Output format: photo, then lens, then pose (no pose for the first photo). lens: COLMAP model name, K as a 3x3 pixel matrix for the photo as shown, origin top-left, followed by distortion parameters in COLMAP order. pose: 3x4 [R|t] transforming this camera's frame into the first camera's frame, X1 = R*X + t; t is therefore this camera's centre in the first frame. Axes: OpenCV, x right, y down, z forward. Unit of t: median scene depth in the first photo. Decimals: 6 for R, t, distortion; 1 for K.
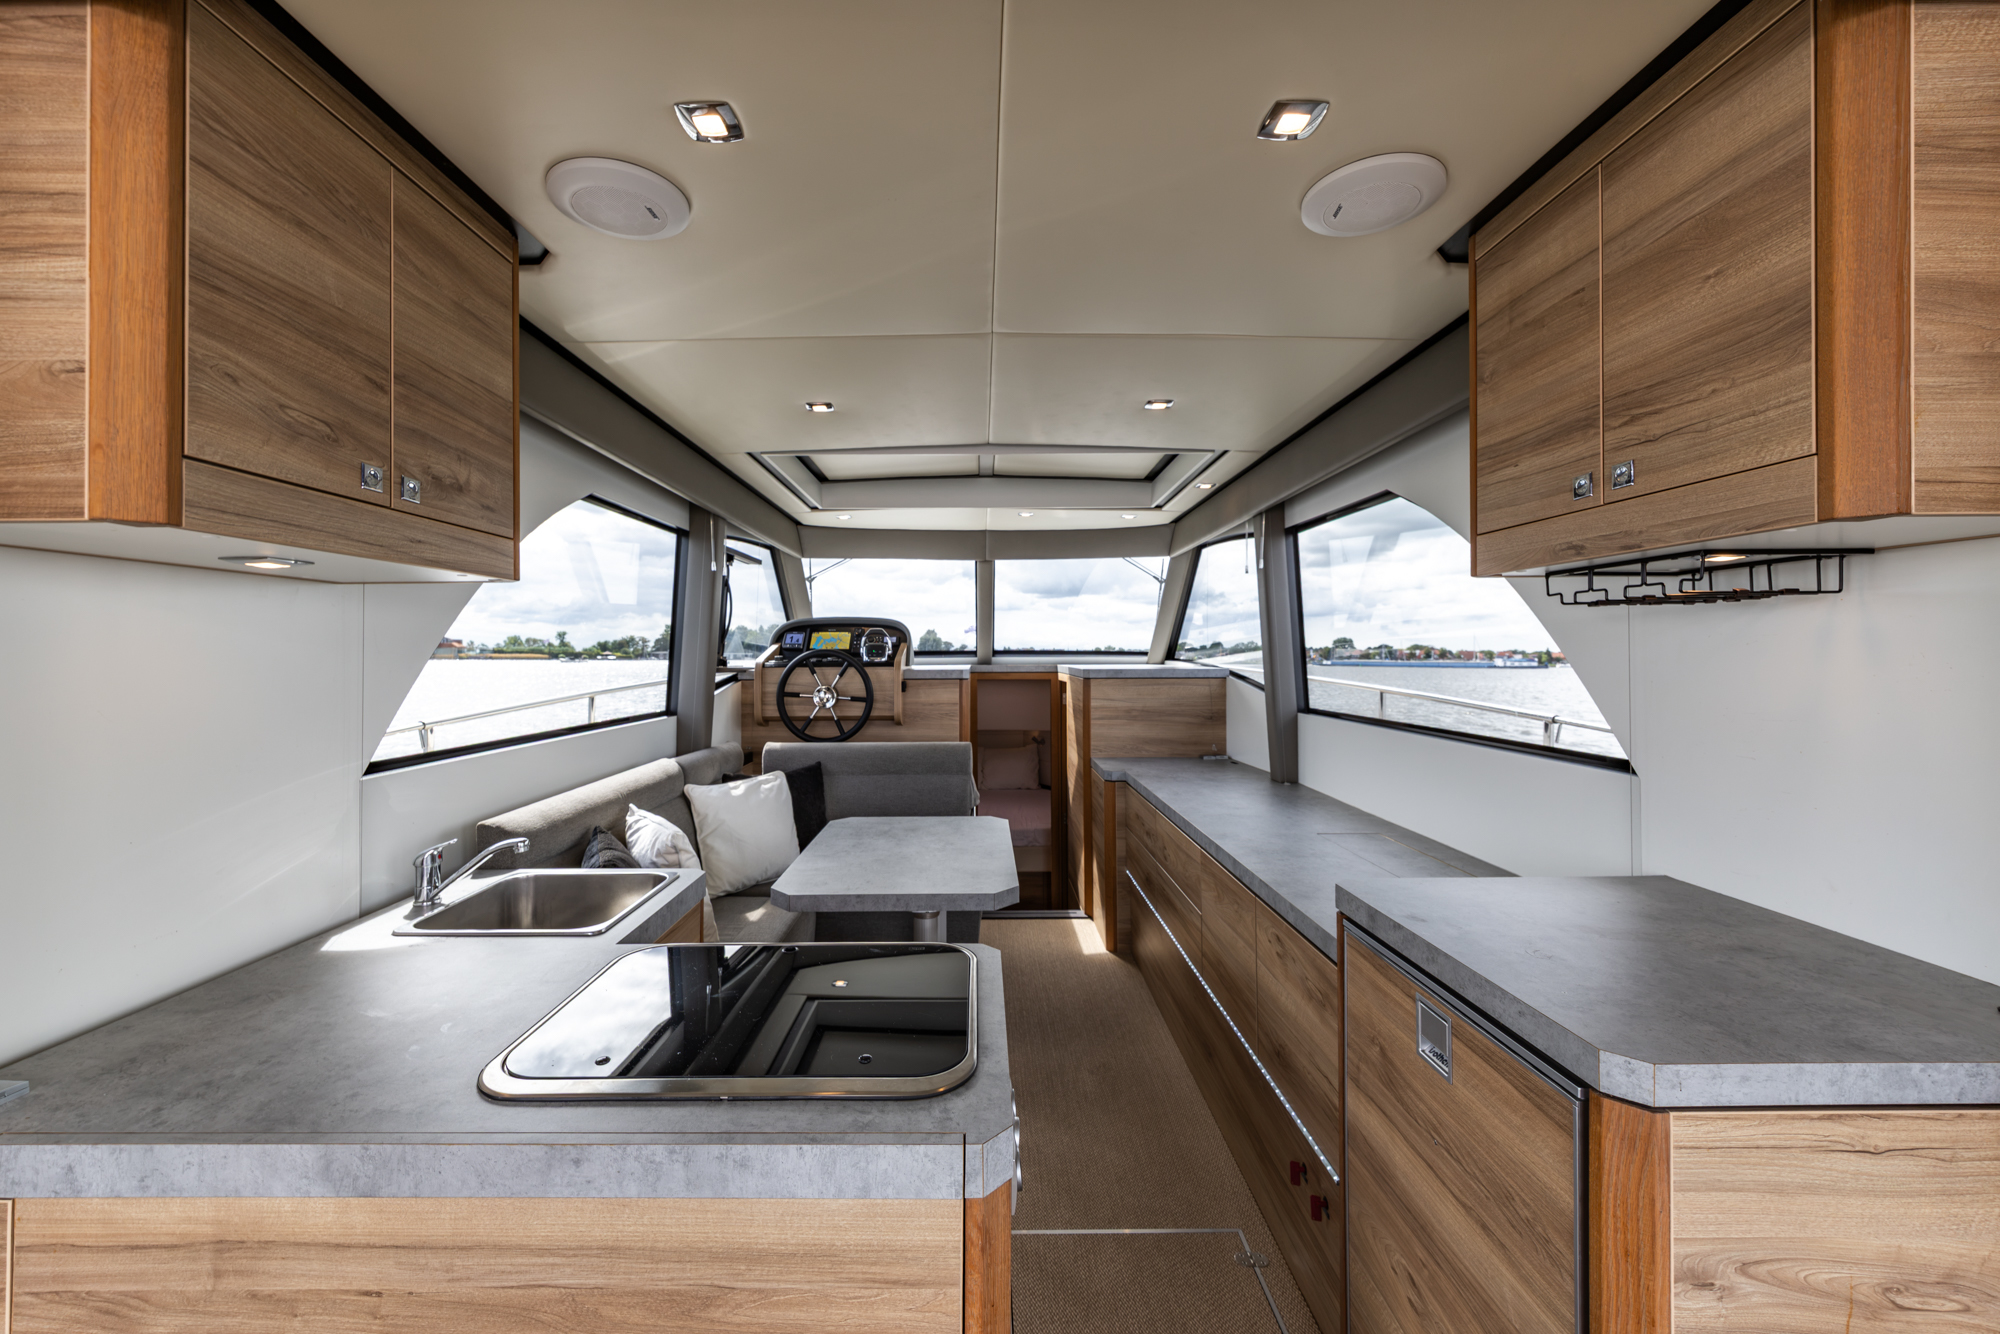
lens RADIAL K [[771.0, 0, 986.6], [0, 771.0, 643.8], [0, 0, 1]] dist [0.009819, -0.000302]
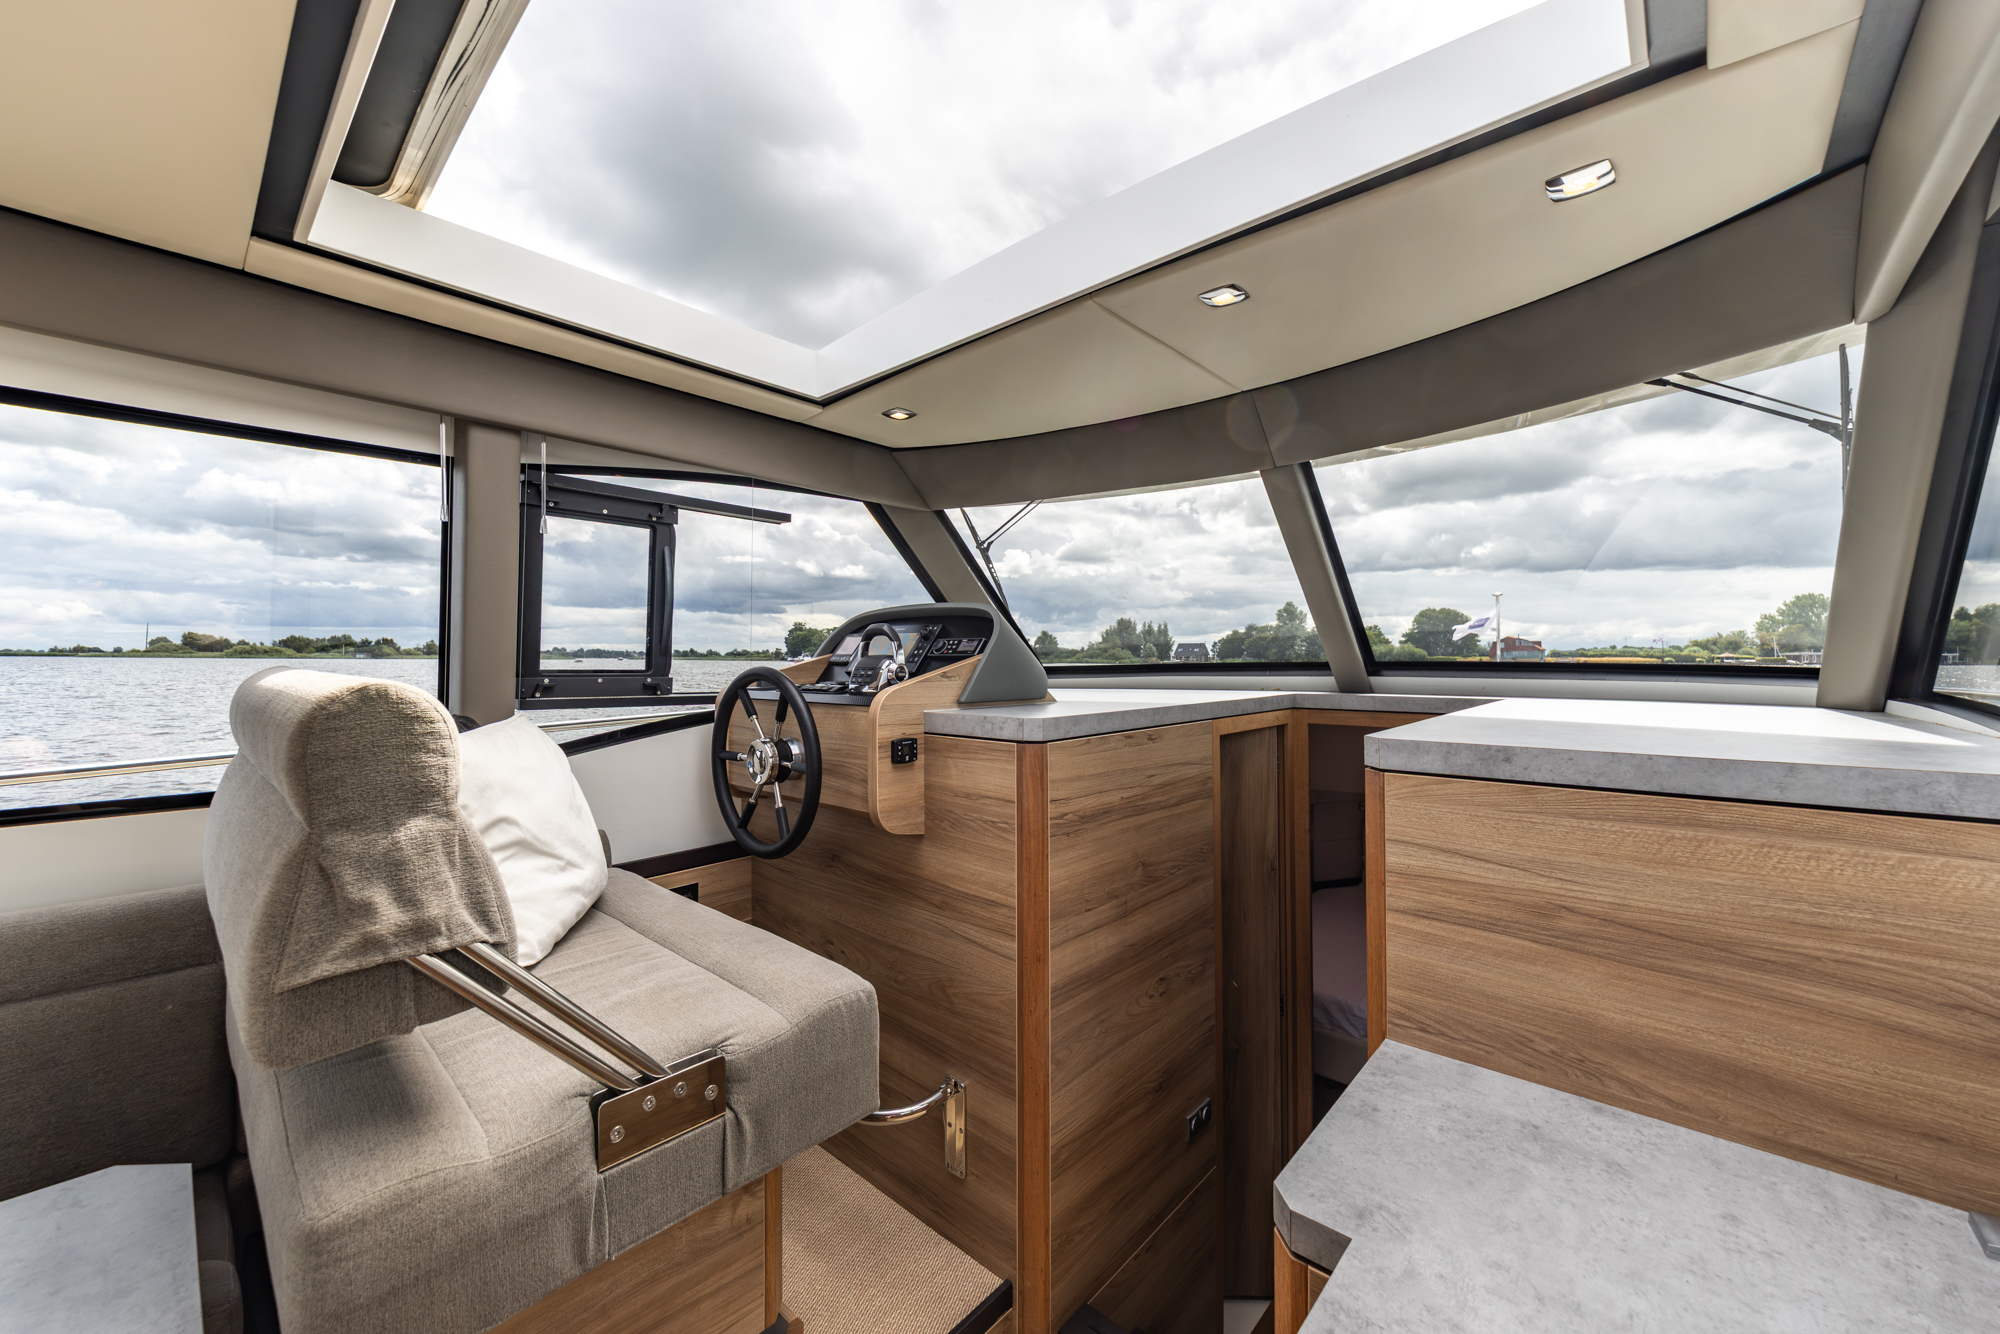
lens RADIAL K [[743.7, 0, 1000.9], [0, 743.7, 659.0], [0, 0, 1]] dist [-0.015859, 0.000033]
pose [[0.730975, 0.001157, -0.682403, 0.237772], [0.009862, 0.999876, 0.012259, -0.002026], [0.682333, -0.015690, 0.730873, 0.752360]]
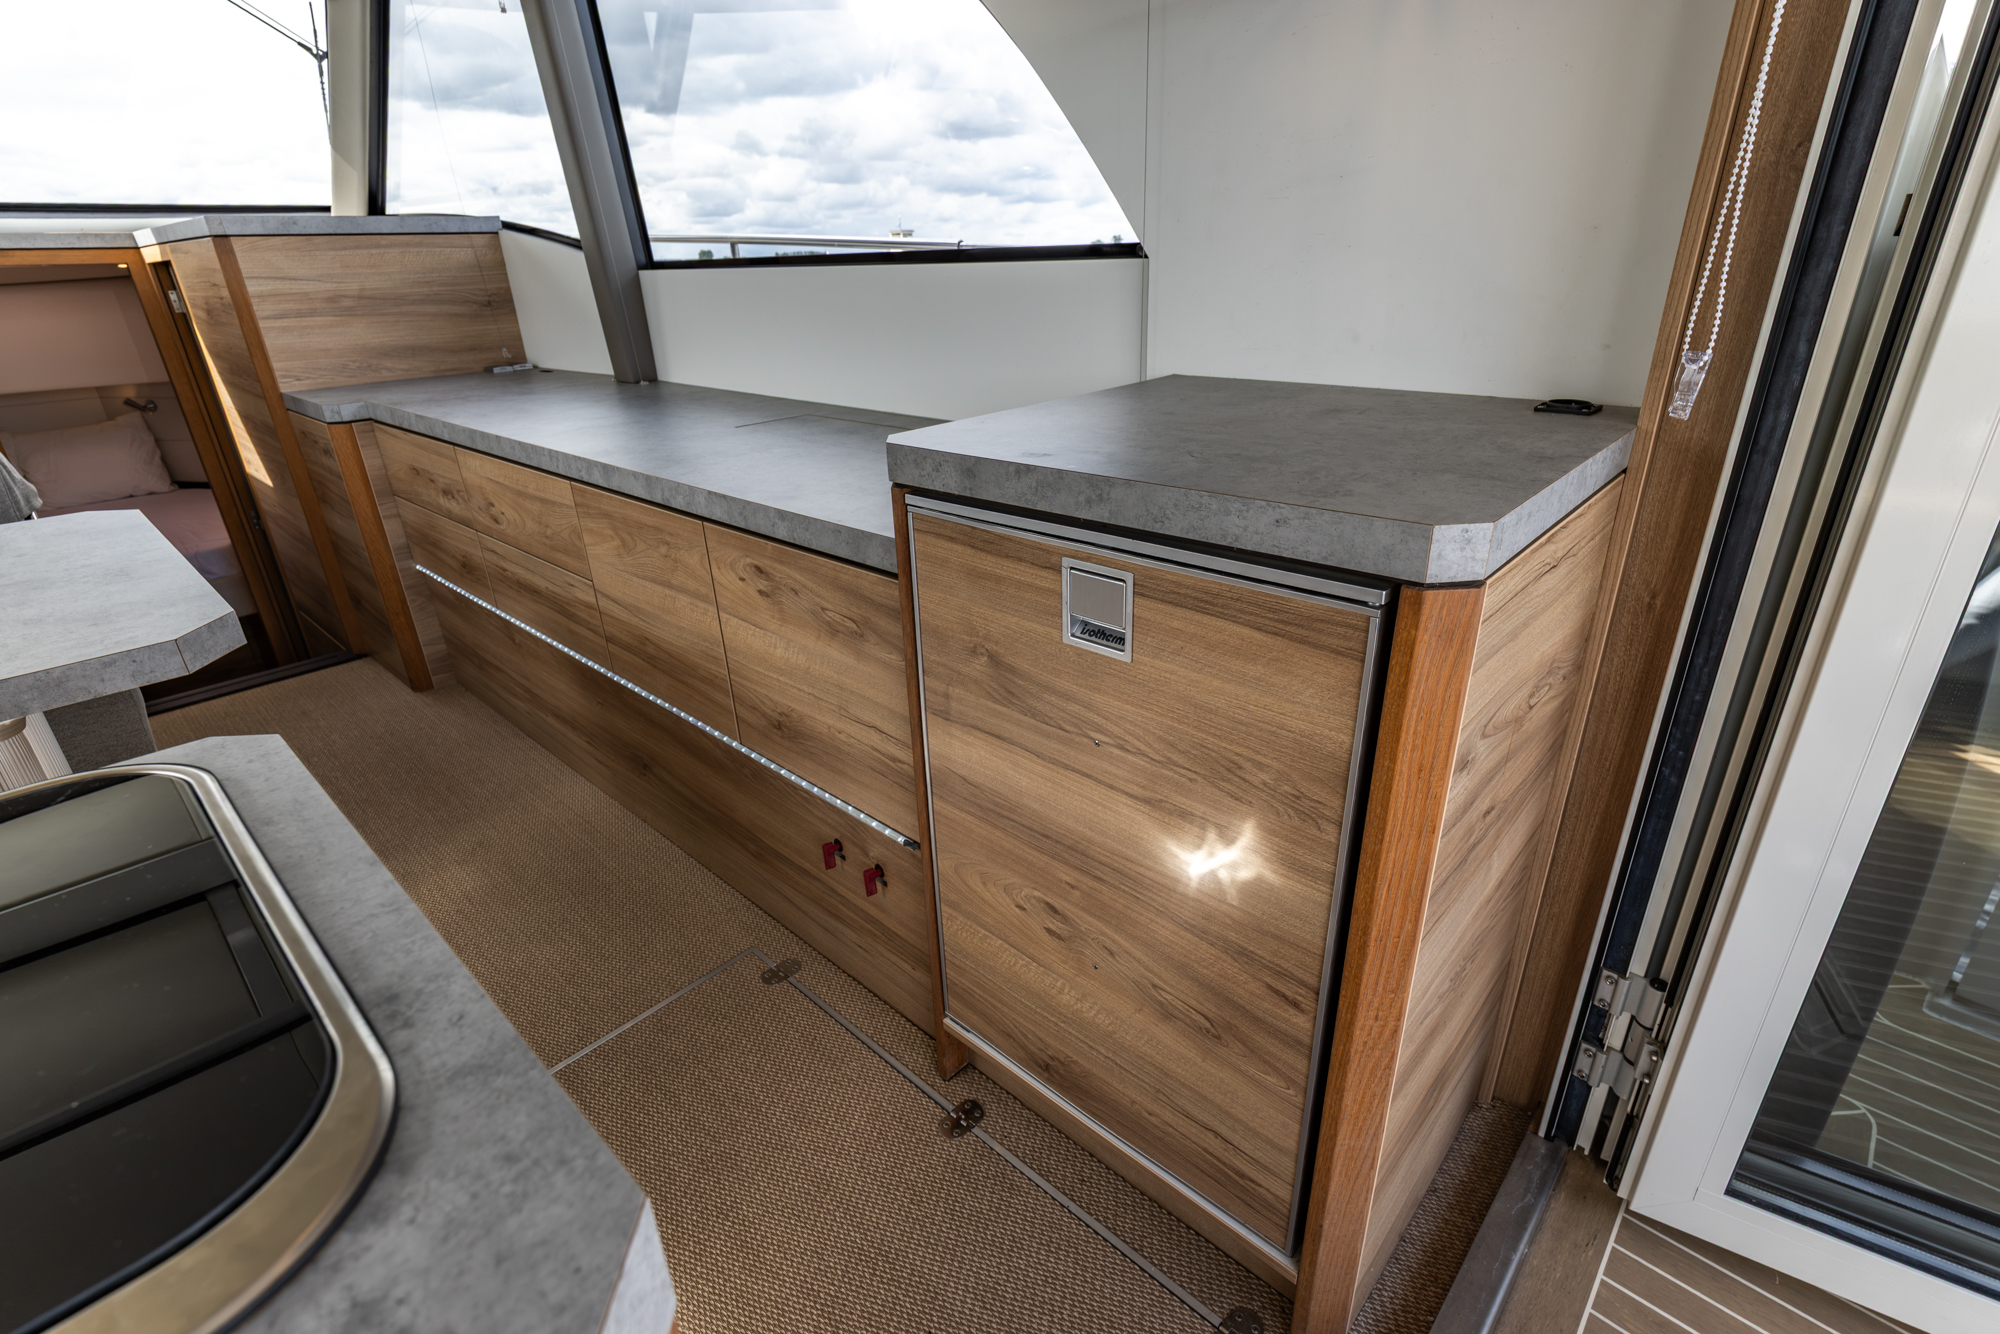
lens RADIAL K [[937.4, 0, 991.6], [0, 937.4, 662.3], [0, 0, 1]] dist [0.013609, -0.000271]
pose [[0.697806, -0.309924, 0.645767, -0.009268], [0.022493, 0.910584, 0.412712, 0.059076], [-0.715934, -0.273468, 0.642382, 0.149415]]
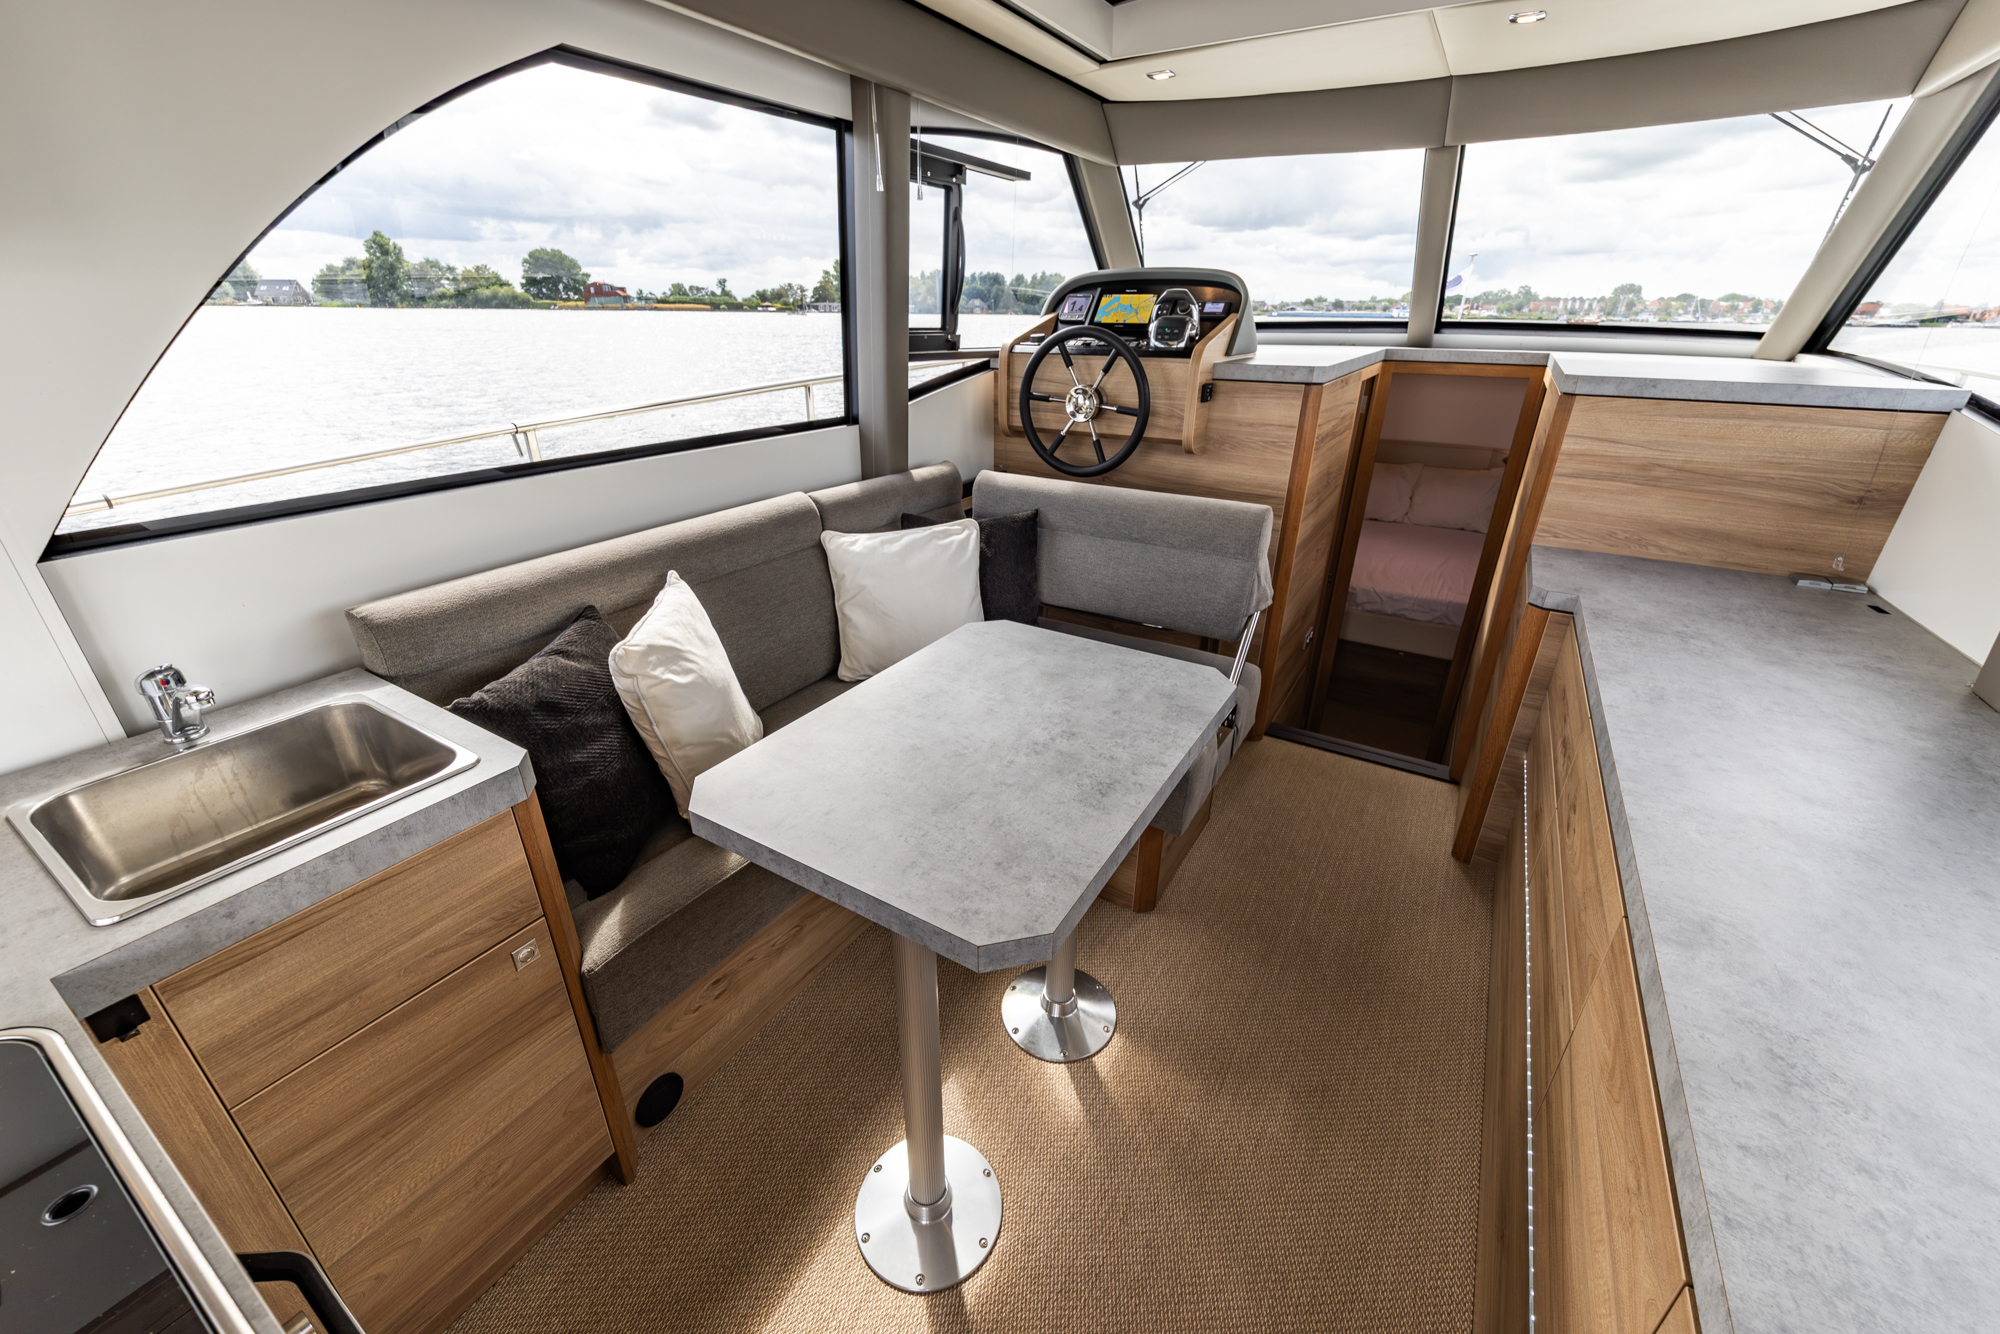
lens RADIAL K [[767.8, 0, 1000.0], [0, 767.8, 667.0], [0, 0, 1]] dist [0.013347, -0.009098]
pose [[0.847407, 0.231937, -0.477605, 0.104771], [-0.000898, 0.900165, 0.435549, -0.016650], [0.530943, -0.368658, 0.763014, 0.362796]]
